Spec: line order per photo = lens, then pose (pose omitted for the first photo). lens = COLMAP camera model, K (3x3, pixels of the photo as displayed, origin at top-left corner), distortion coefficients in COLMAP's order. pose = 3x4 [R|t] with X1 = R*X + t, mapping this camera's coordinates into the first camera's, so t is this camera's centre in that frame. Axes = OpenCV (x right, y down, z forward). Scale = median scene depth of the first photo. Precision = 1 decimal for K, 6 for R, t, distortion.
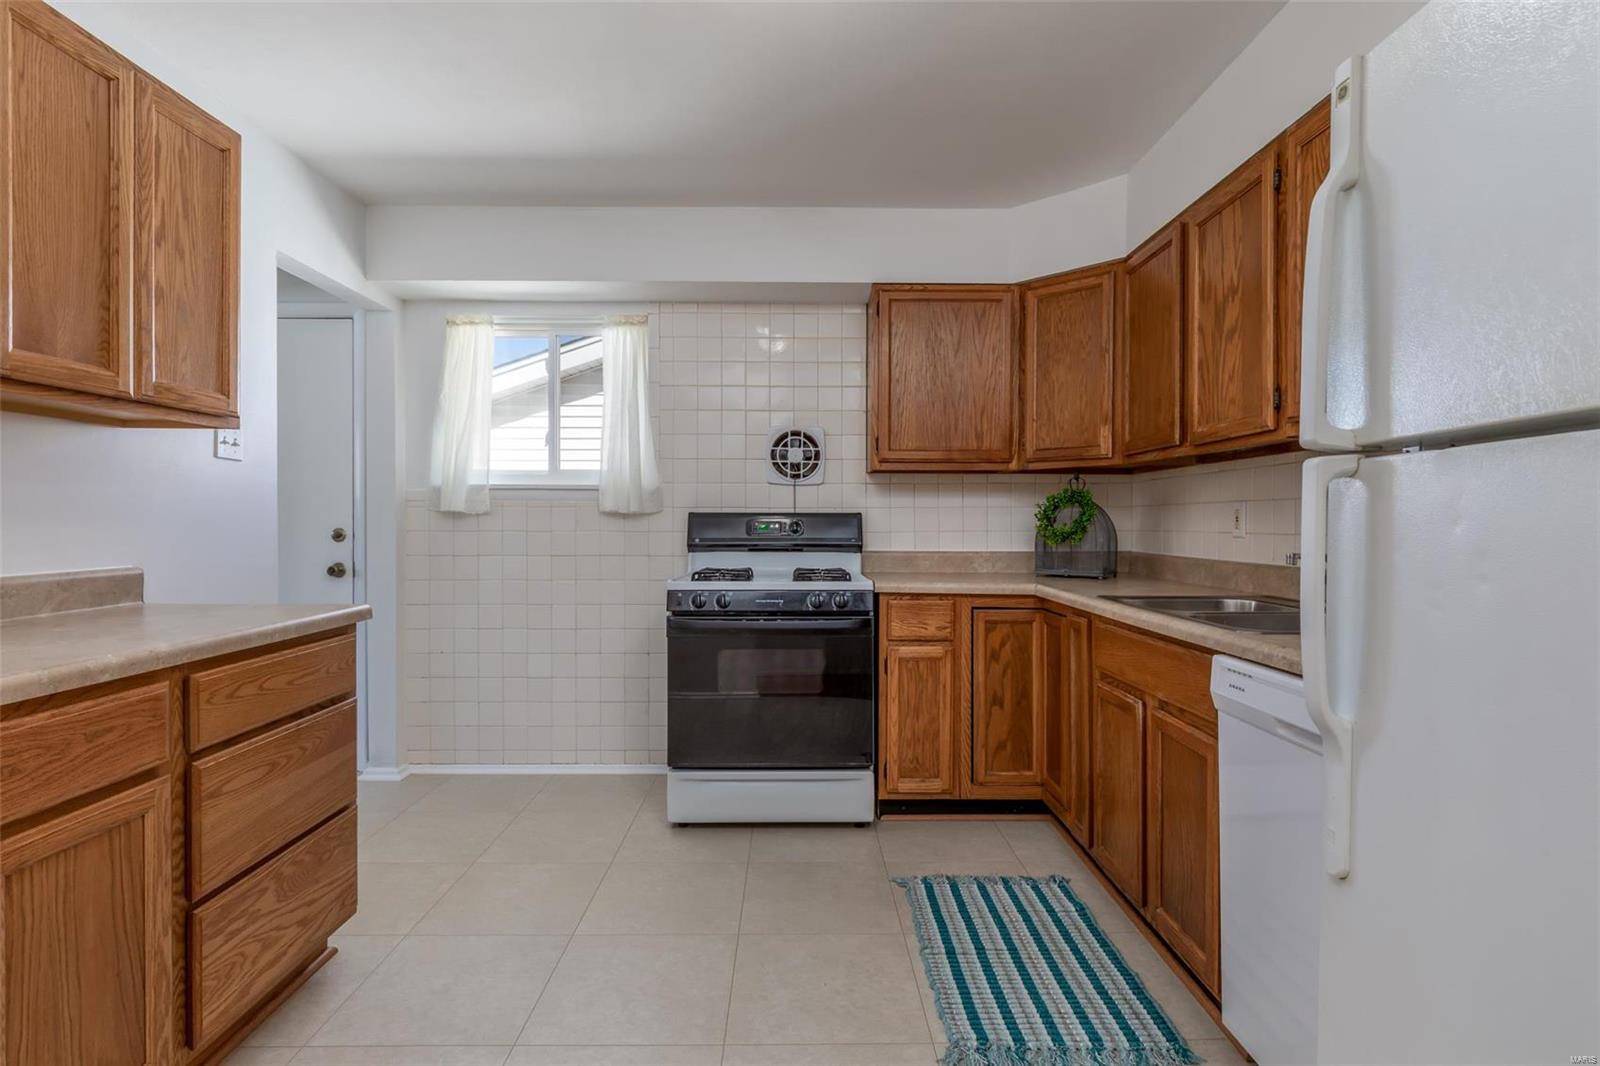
lens RADIAL K [[780.5, 0, 801.6], [0, 780.5, 530.0], [0, 0, 1]] dist [-0.002176, 0.000608]
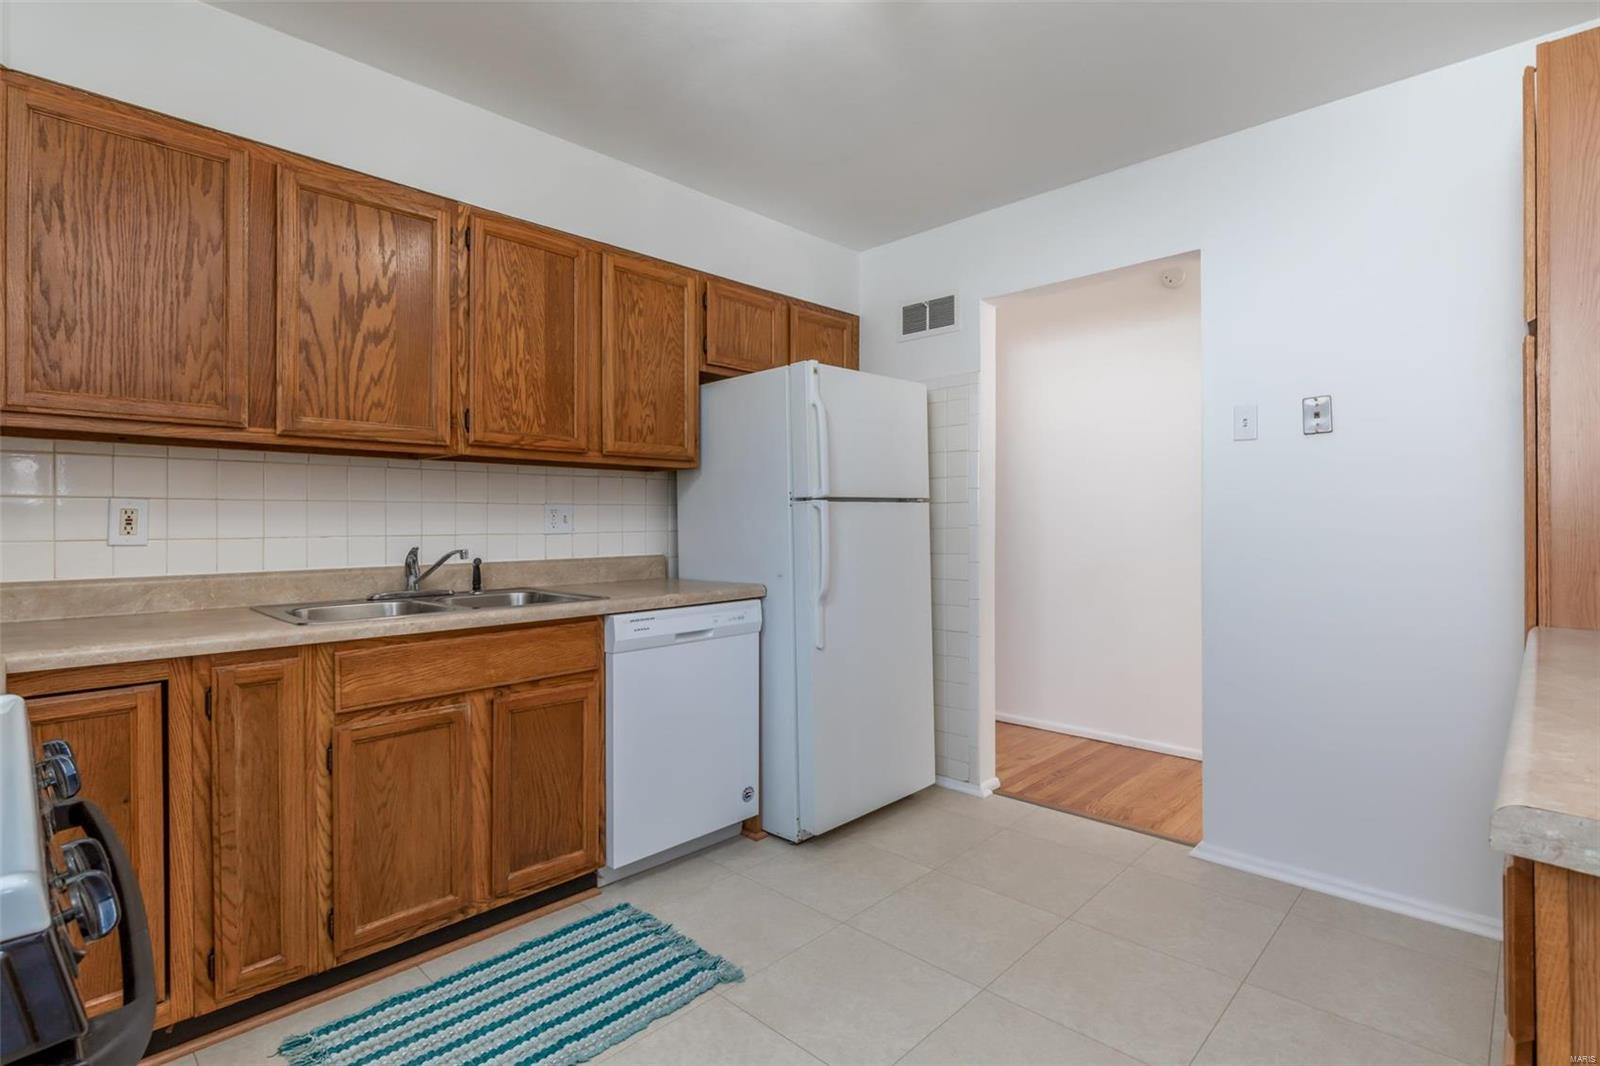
lens RADIAL K [[770.7, 0, 808.9], [0, 770.7, 522.8], [0, 0, 1]] dist [-0.001585, 0.000437]
pose [[-0.718694, -0.001991, 0.695324, -0.383775], [0.003453, 0.999973, 0.006433, -0.006998], [-0.695318, 0.007024, -0.718668, 0.975780]]
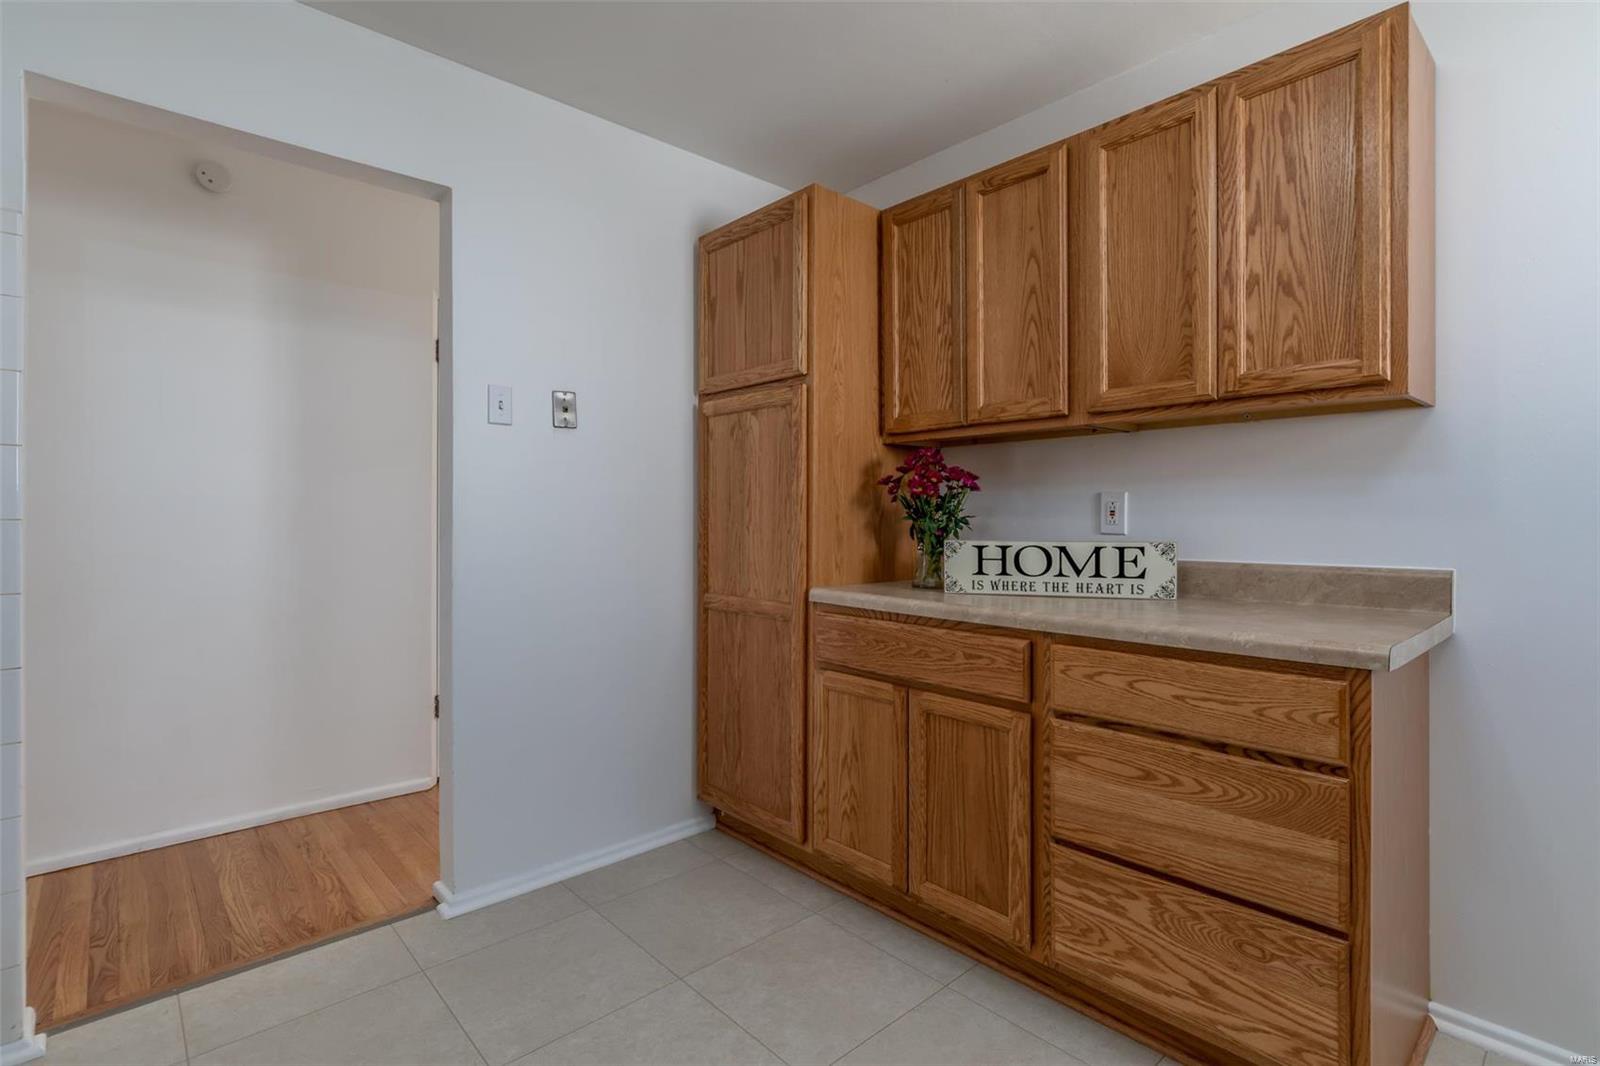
lens RADIAL K [[771.2, 0, 802.9], [0, 771.2, 516.3], [0, 0, 1]] dist [-0.000155, -0.000339]
pose [[-0.743350, -0.000185, -0.668903, 0.144880], [-0.007393, 0.999941, 0.007939, -0.007851], [0.668862, 0.010846, -0.743307, 0.806153]]
